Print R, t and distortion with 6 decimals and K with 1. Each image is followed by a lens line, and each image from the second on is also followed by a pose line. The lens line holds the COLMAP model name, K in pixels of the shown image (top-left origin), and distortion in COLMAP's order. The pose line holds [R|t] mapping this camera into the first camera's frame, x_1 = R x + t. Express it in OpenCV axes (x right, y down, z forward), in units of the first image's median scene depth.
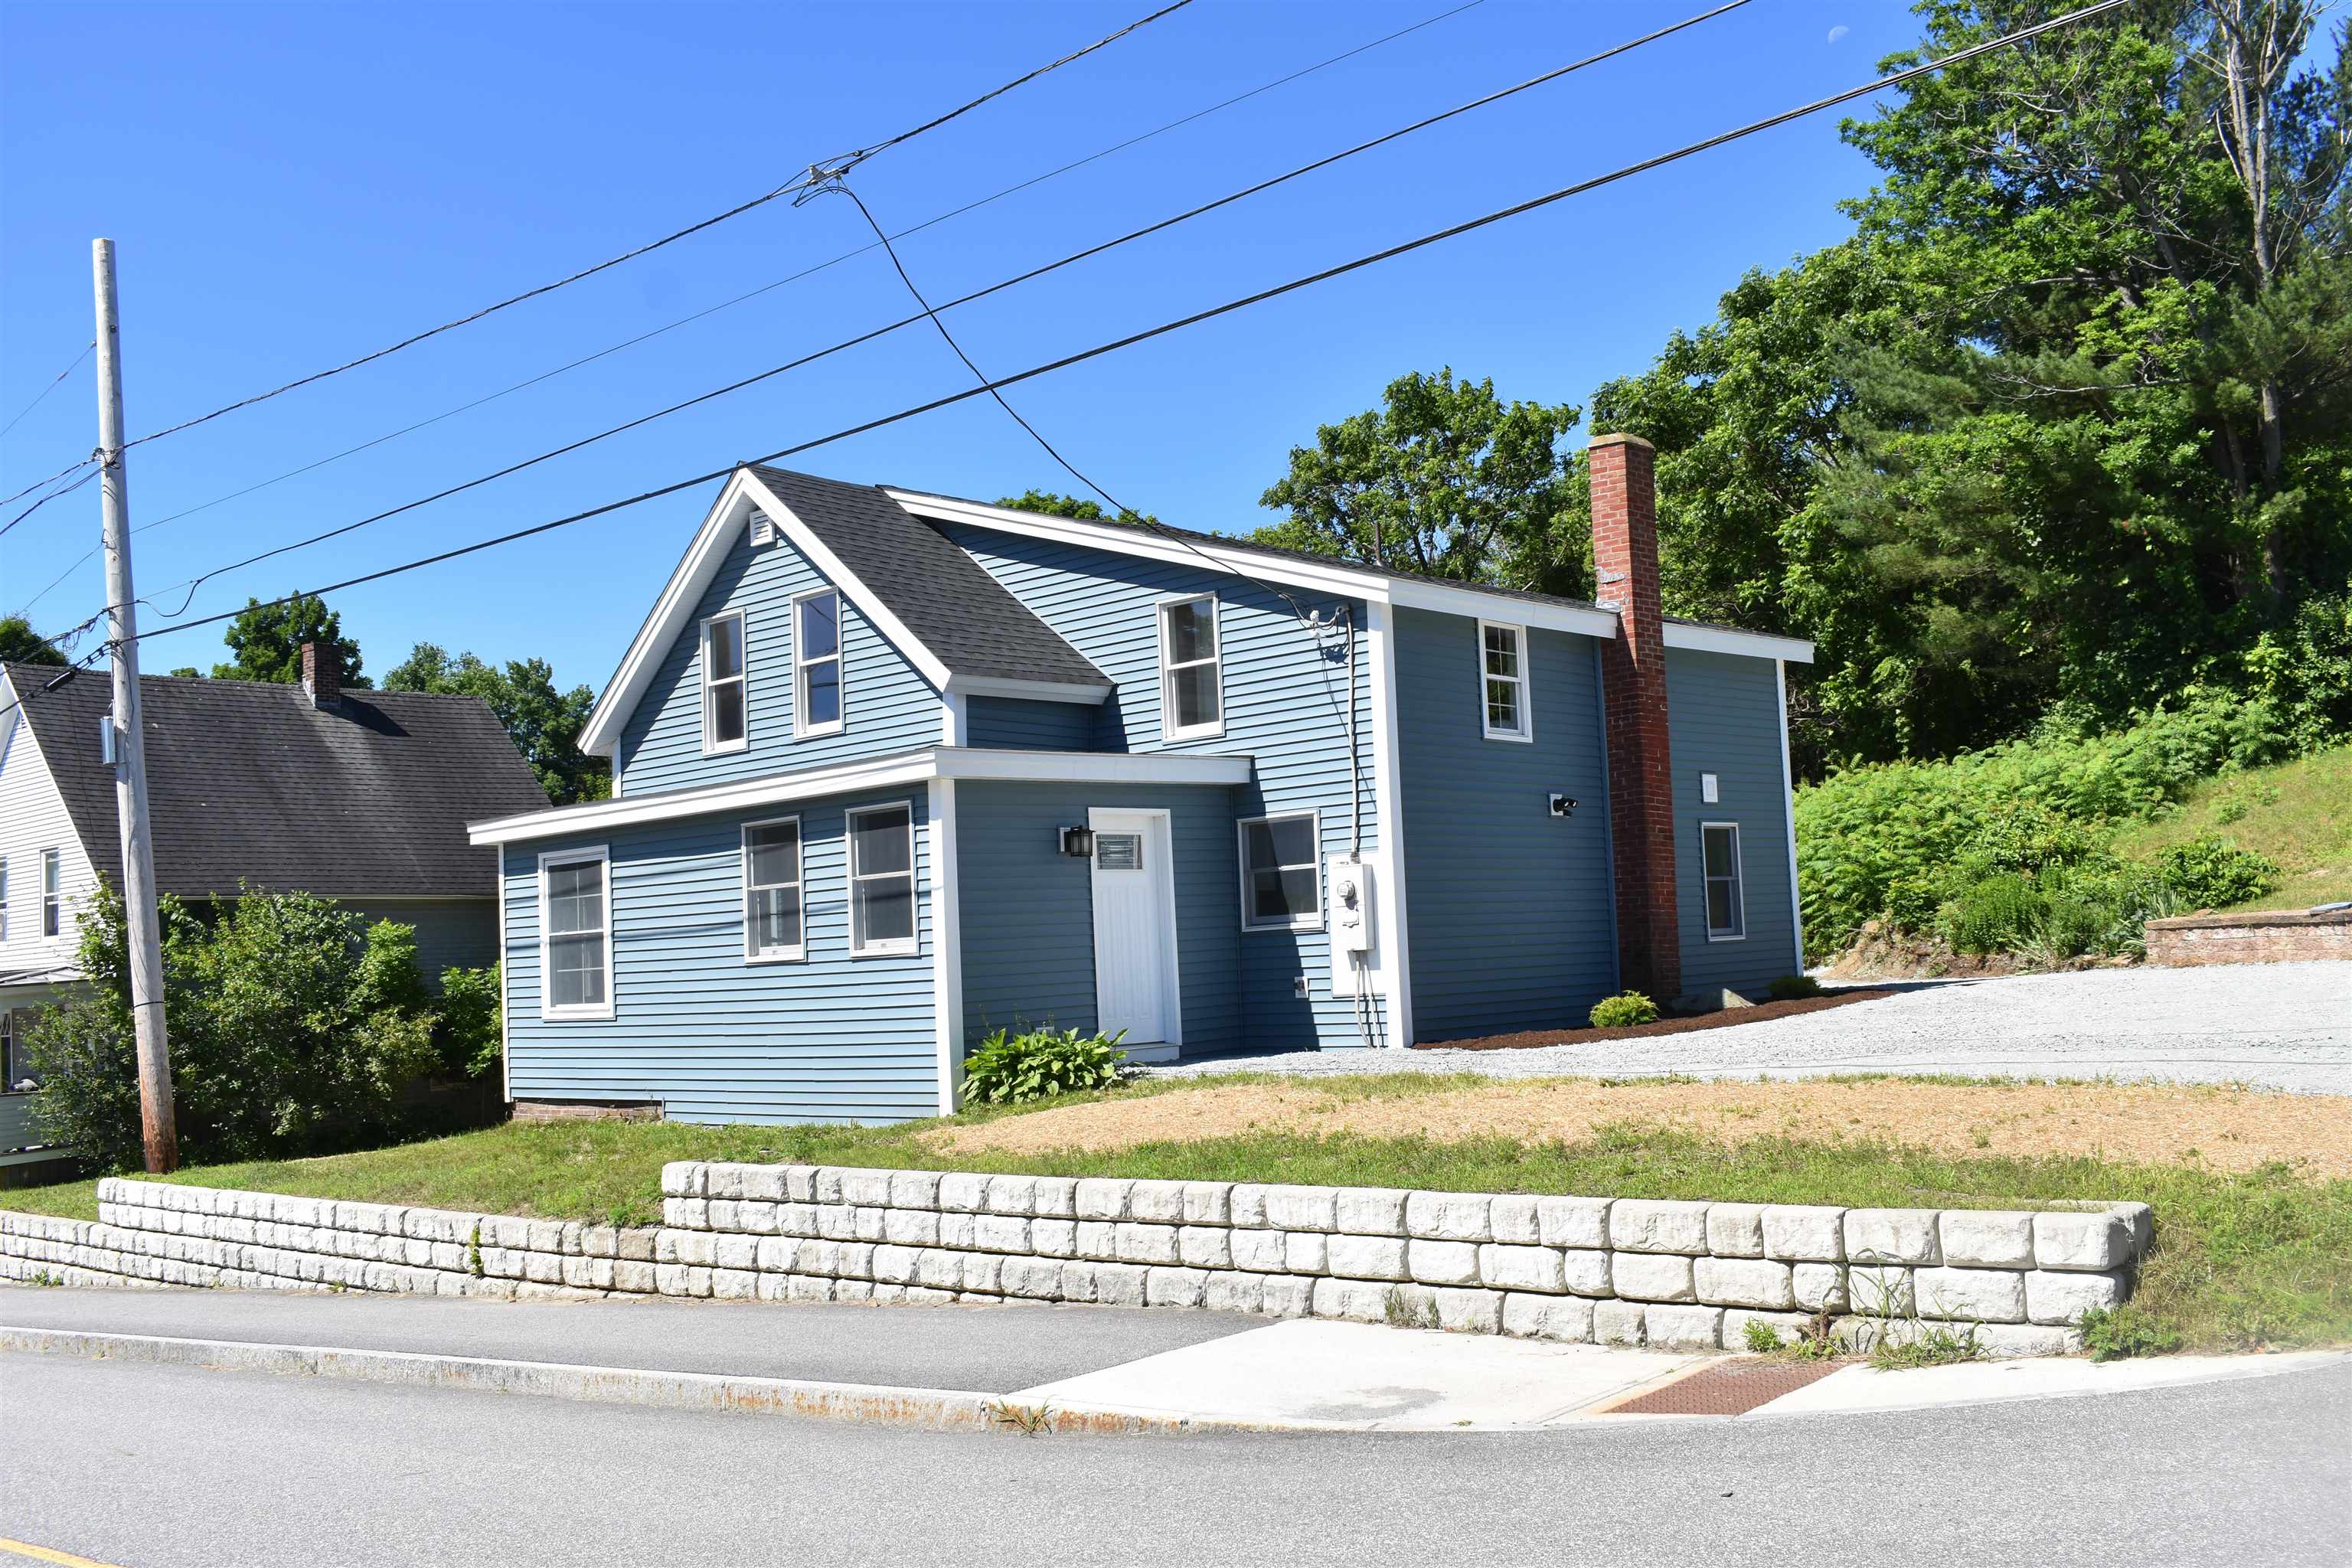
lens RADIAL K [[2287.4, 0, 1176.8], [0, 2287.4, 791.0], [0, 0, 1]] dist [-0.018594, 0.000000]
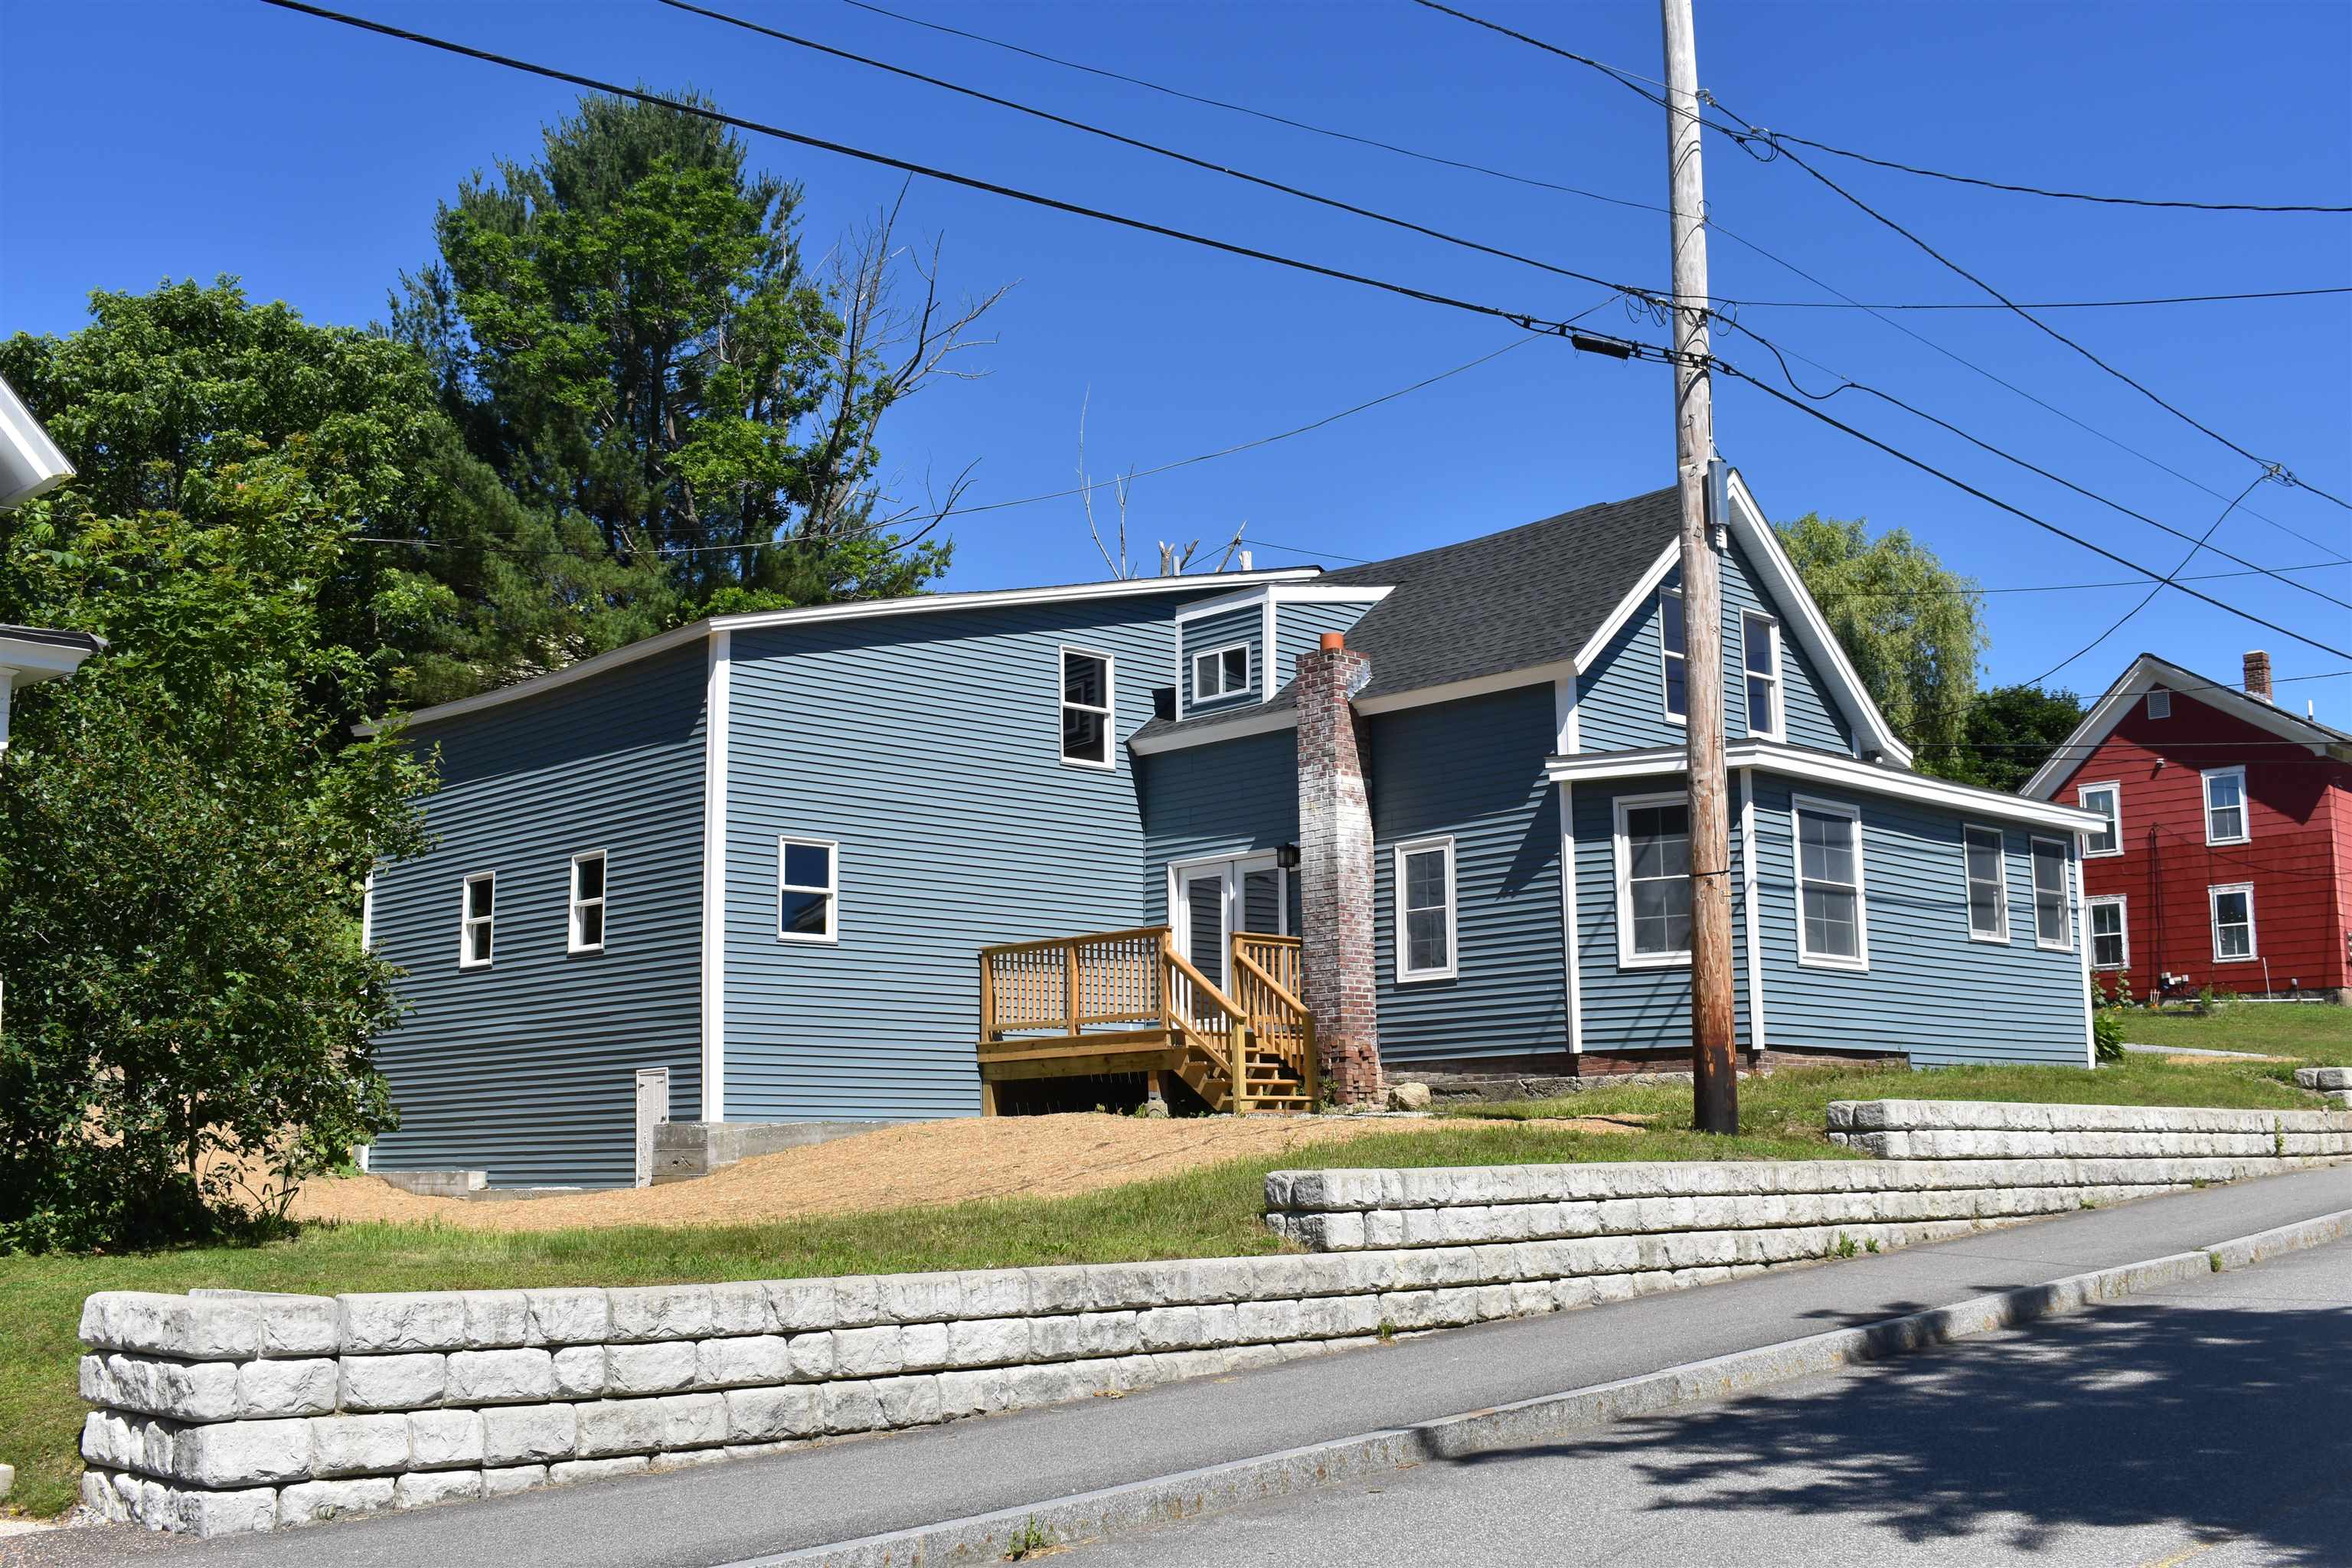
lens RADIAL K [[2399.0, 0, 1174.1], [0, 2399.0, 781.9], [0, 0, 1]] dist [-0.019694, 0.000000]
pose [[0.041691, 0.188422, 0.981203, -1.315837], [-0.090319, 0.978747, -0.184112, 0.238279], [-0.995040, -0.080946, 0.057823, 1.228359]]
